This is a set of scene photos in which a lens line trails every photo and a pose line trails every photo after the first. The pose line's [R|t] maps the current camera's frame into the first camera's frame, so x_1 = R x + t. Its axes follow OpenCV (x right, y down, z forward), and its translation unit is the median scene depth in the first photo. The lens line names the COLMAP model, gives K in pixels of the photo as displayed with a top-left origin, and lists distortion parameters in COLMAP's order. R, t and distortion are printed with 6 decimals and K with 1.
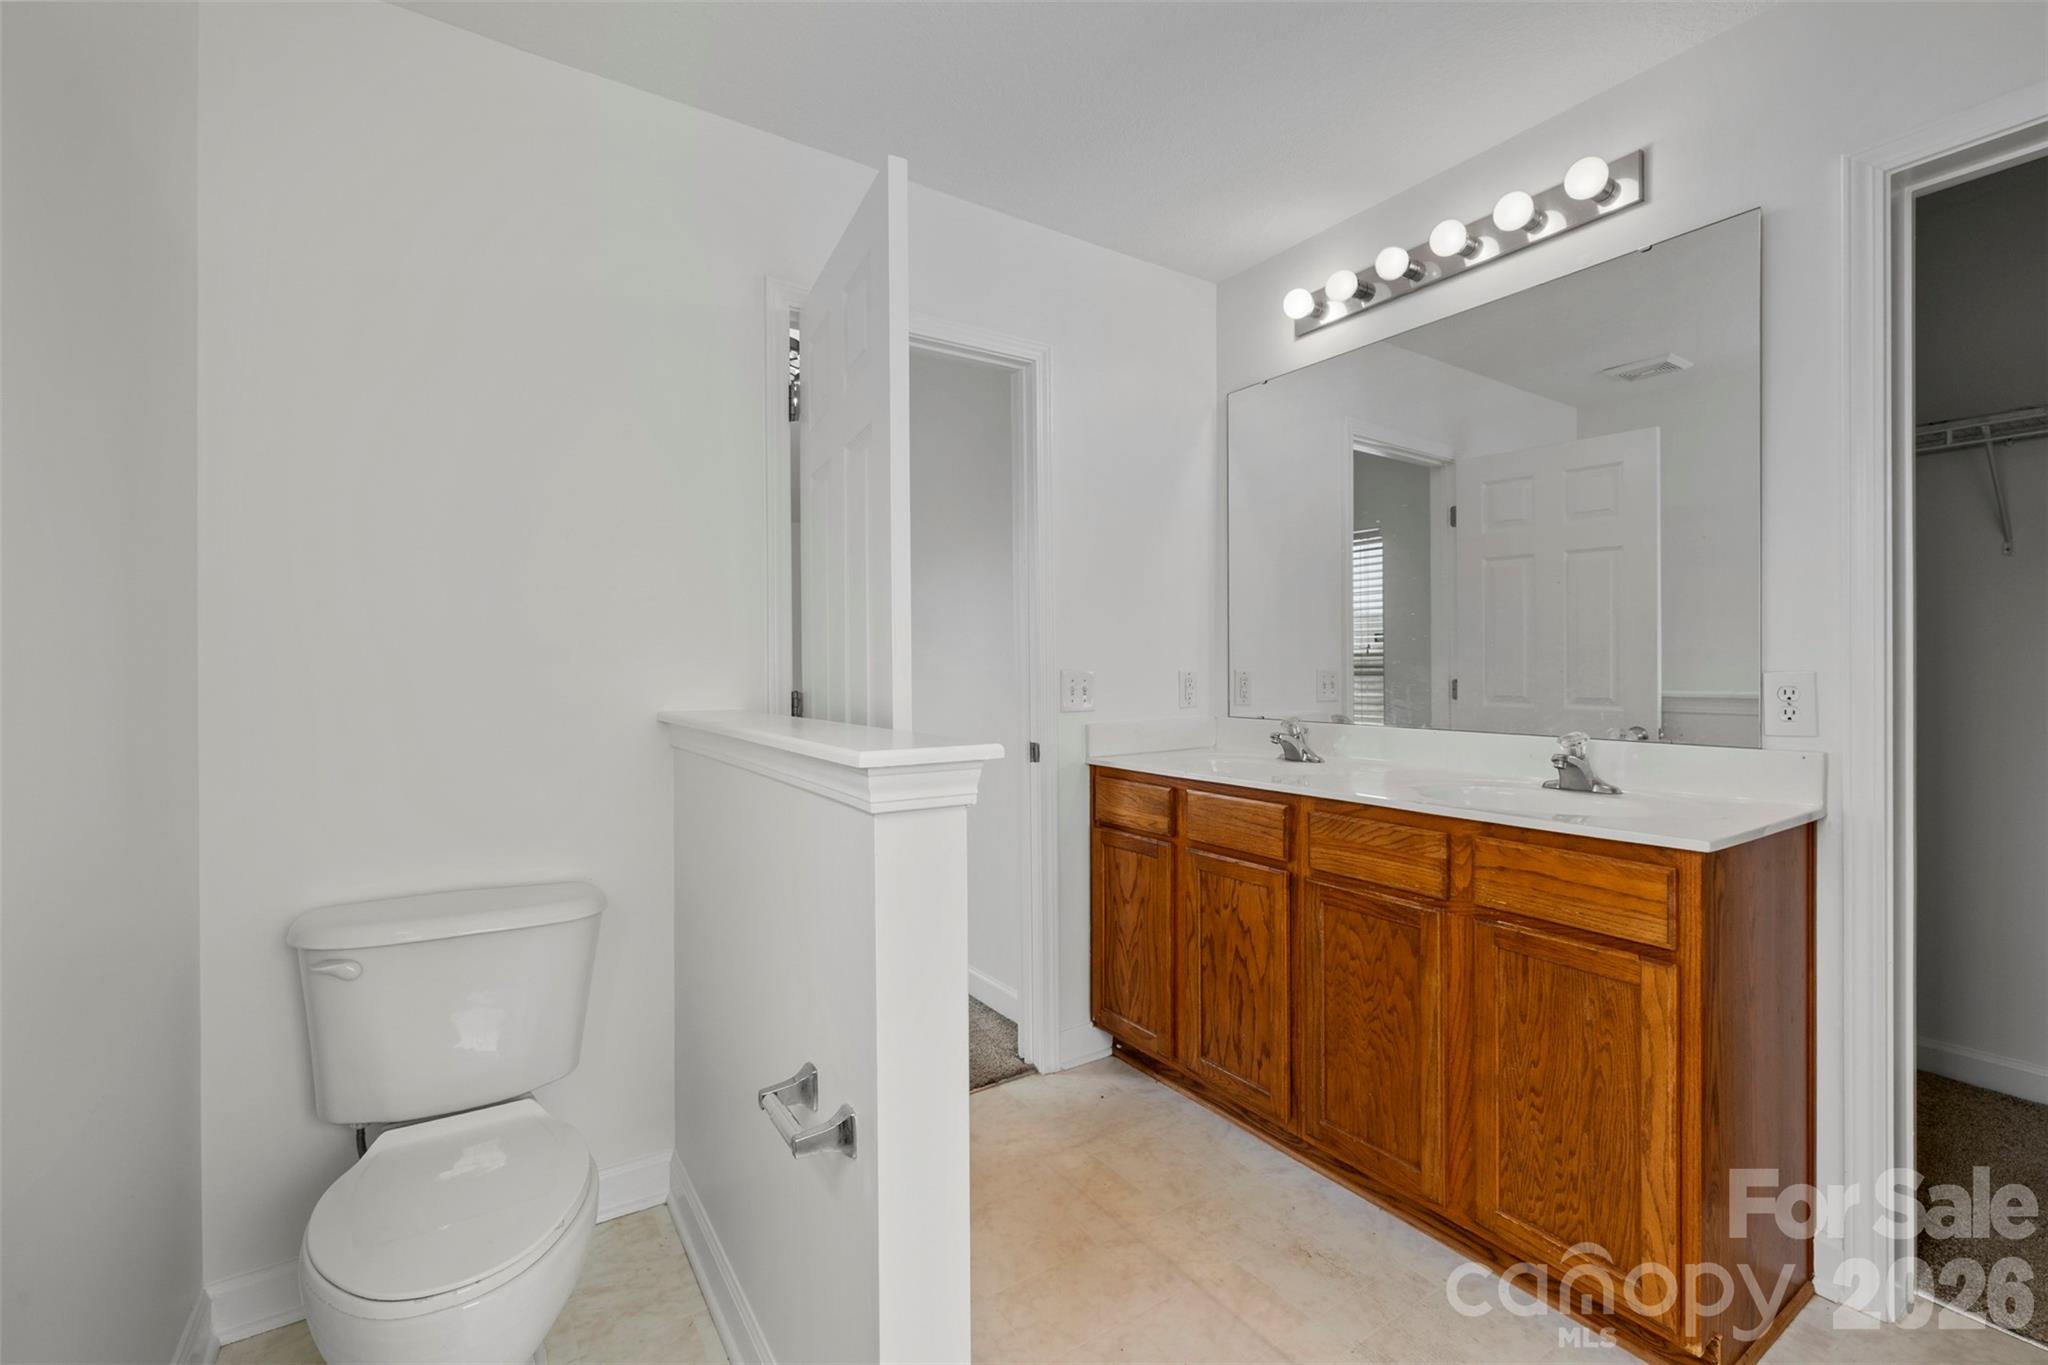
lens RADIAL K [[866.1, 0, 1022.6], [0, 866.1, 679.8], [0, 0, 1]] dist [-0.004190, -0.000518]
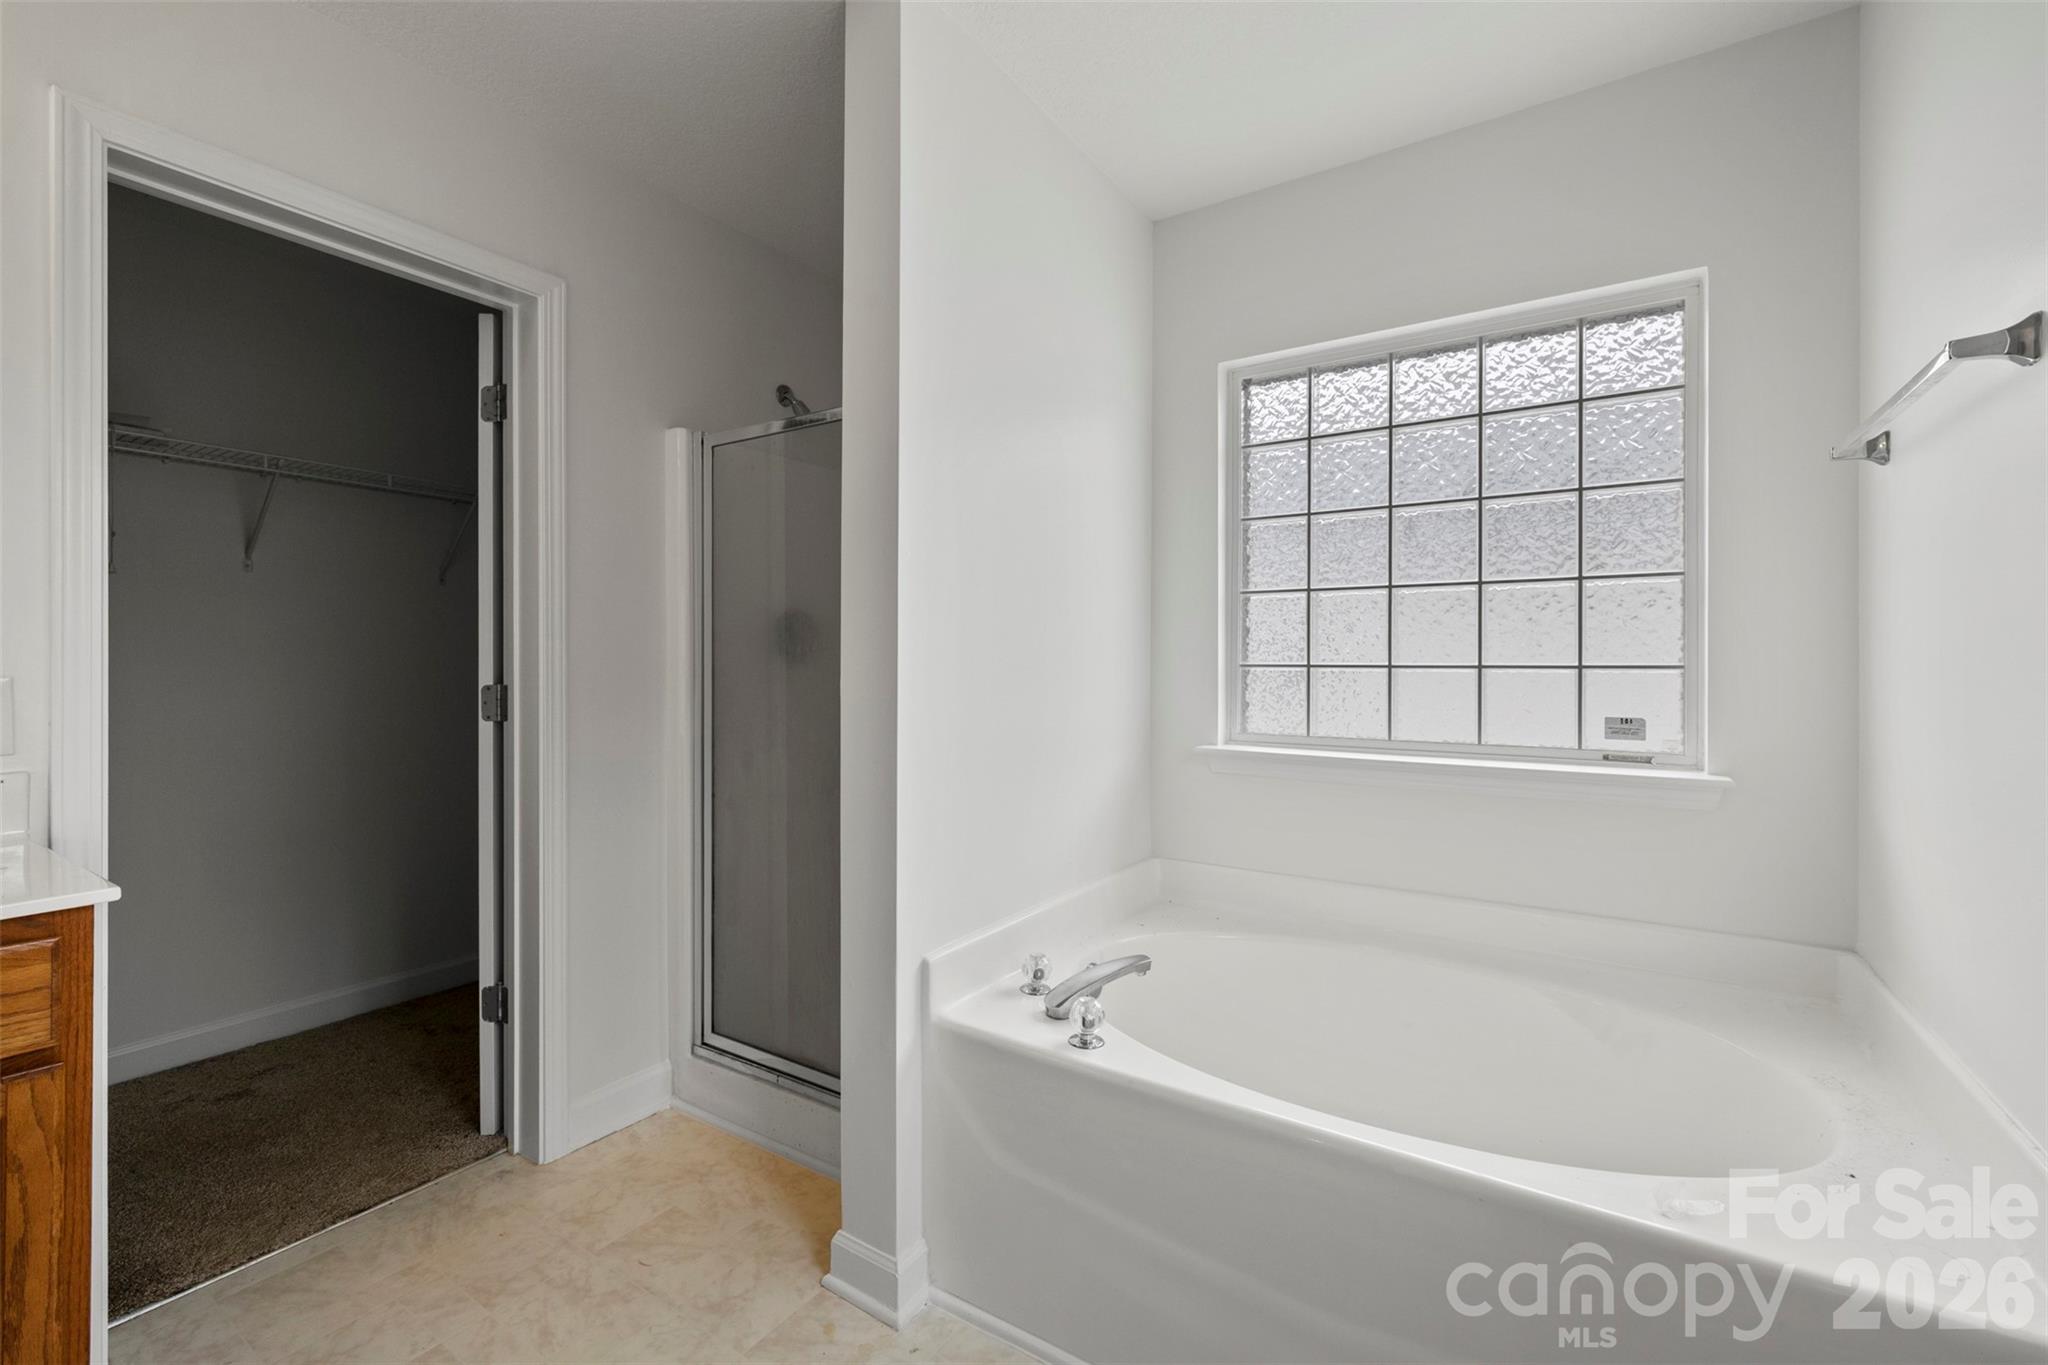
lens RADIAL K [[866.1, 0, 1024.7], [0, 866.1, 663.7], [0, 0, 1]] dist [-0.004190, -0.000518]
pose [[-0.397352, 0.005437, 0.917650, -0.209287], [0.009661, 0.999952, -0.001741, -0.009277], [-0.917615, 0.008174, -0.397385, 0.388062]]
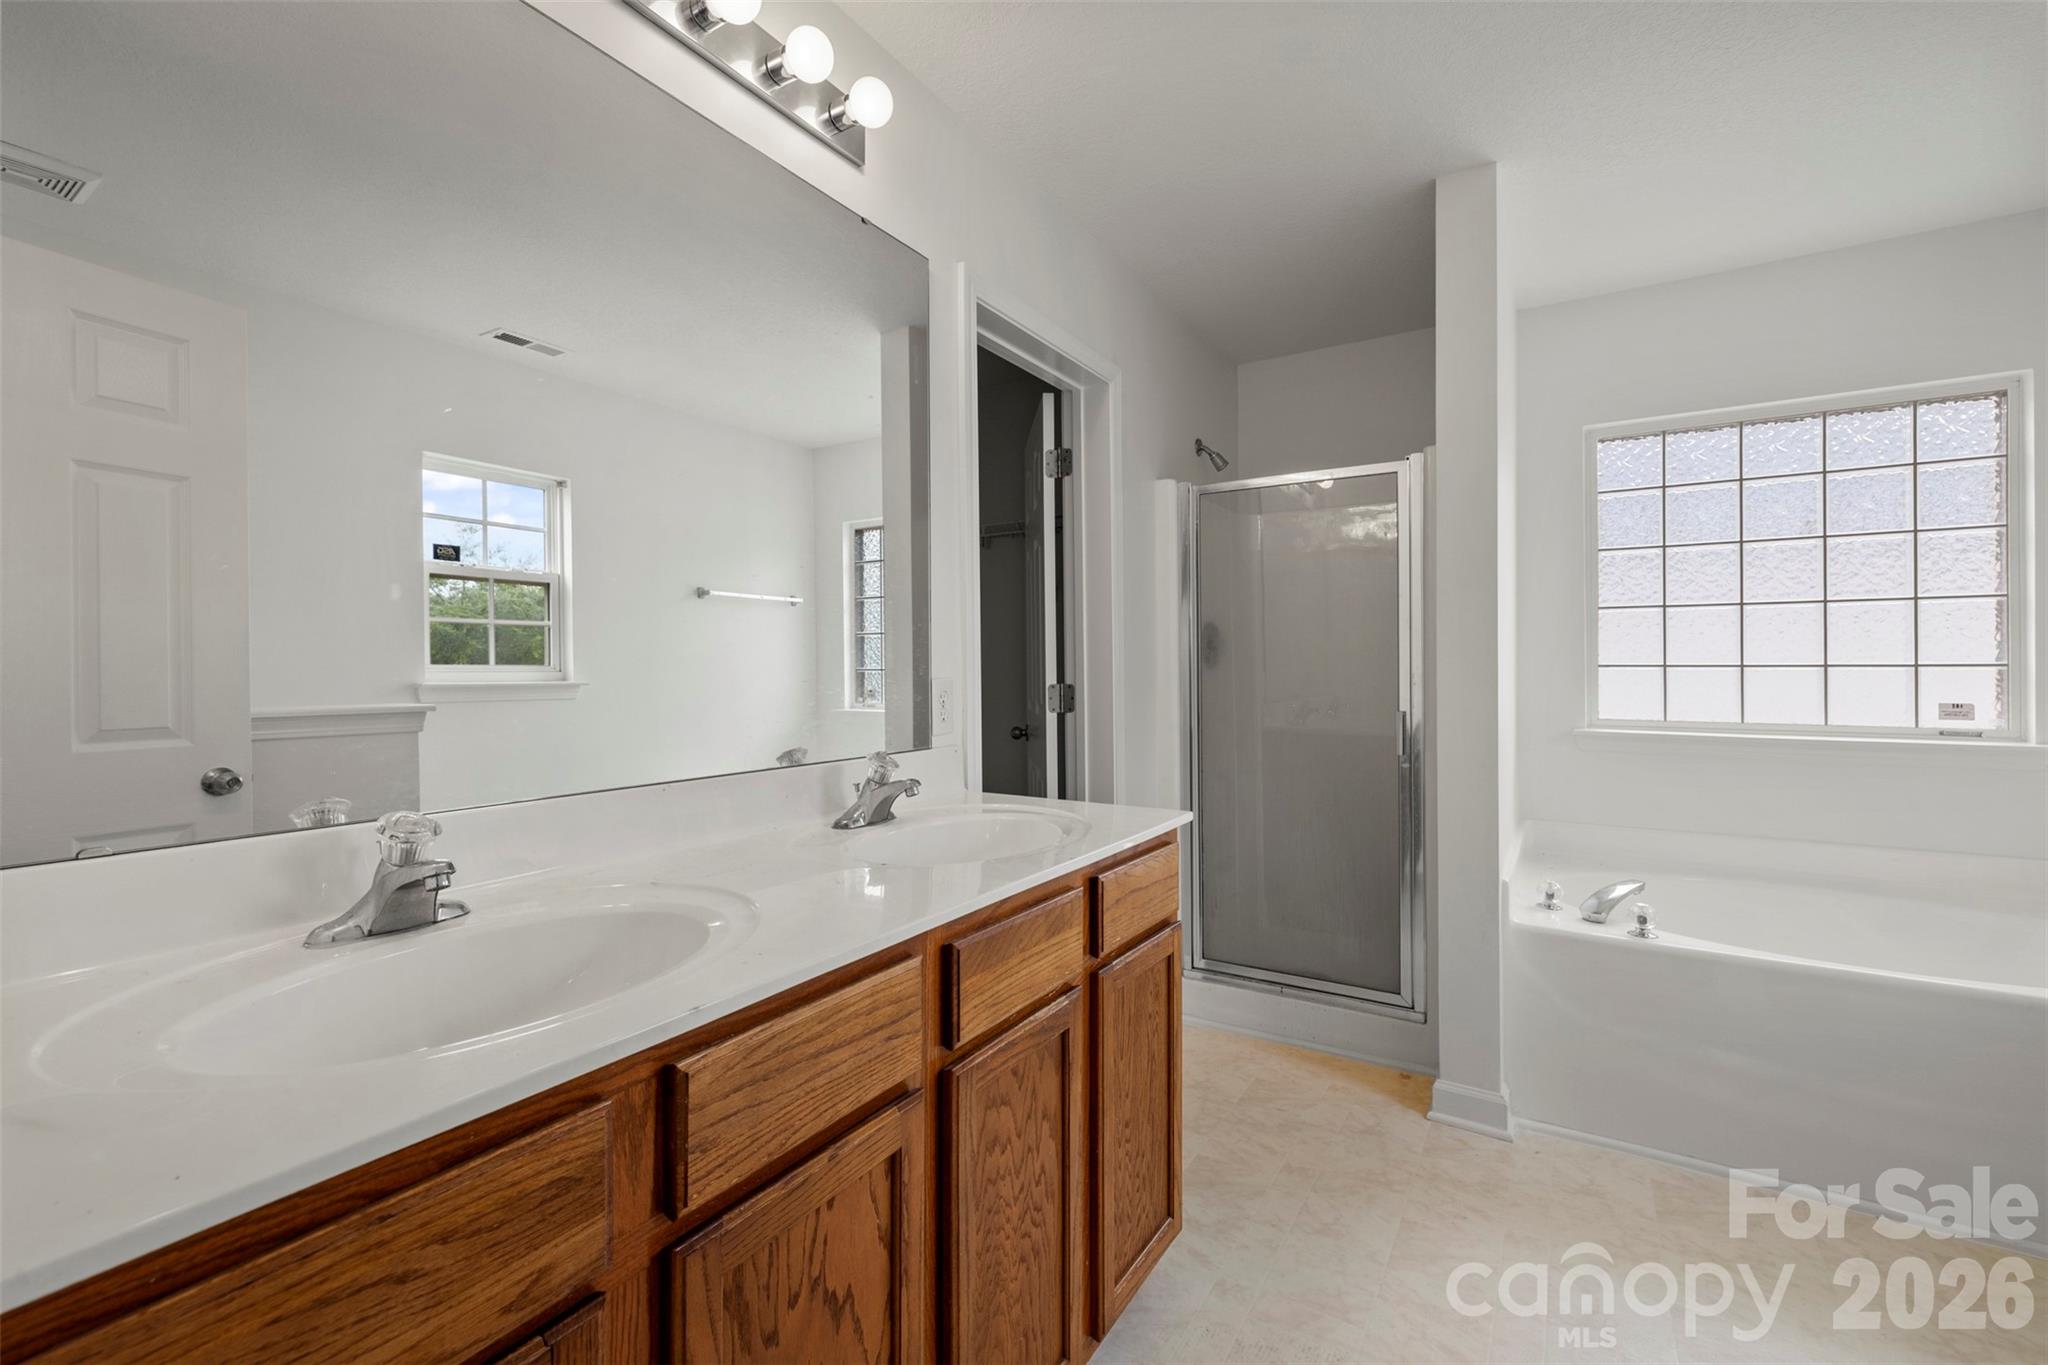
lens RADIAL K [[866.1, 0, 1015.9], [0, 866.1, 662.6], [0, 0, 1]] dist [-0.004190, -0.000518]
pose [[-0.407855, 0.007986, 0.913012, -0.188671], [0.014584, 0.999891, -0.002231, -0.023628], [-0.912930, 0.012406, -0.407927, 1.255856]]
